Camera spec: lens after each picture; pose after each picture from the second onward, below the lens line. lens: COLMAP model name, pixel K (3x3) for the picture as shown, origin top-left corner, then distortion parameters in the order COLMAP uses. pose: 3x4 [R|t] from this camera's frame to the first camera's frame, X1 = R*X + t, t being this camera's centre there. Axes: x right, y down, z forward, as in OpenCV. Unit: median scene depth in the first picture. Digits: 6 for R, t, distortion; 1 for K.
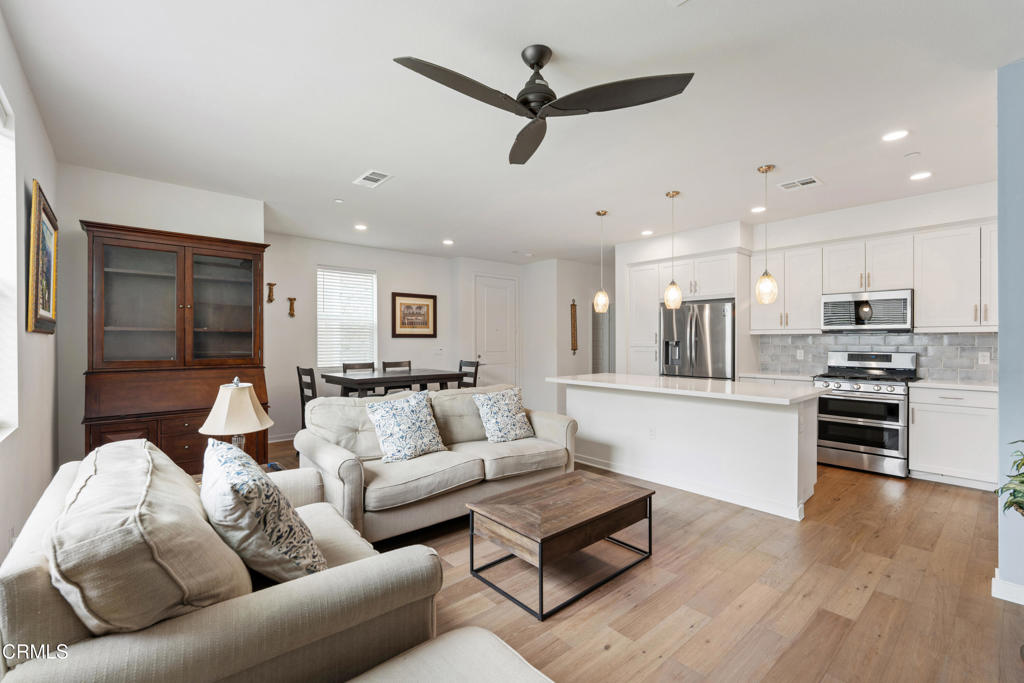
lens RADIAL K [[448.5, 0, 512.0], [0, 448.5, 341.5], [0, 0, 1]] dist [0.019726, 0.000081]
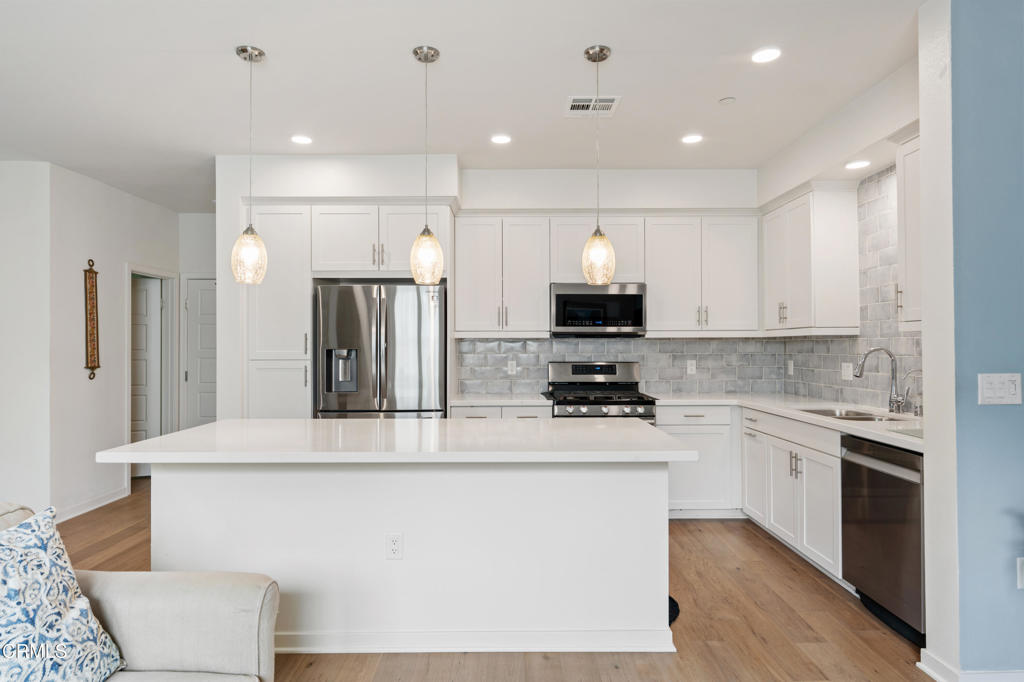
lens RADIAL K [[595.8, 0, 512.0], [0, 595.8, 341.0], [0, 0, 1]] dist [-0.003663, -0.001213]
pose [[0.654478, 0.005636, 0.756060, -0.067037], [0.003436, 0.999940, -0.010429, -0.002946], [-0.756073, 0.009423, 0.654419, 0.434848]]
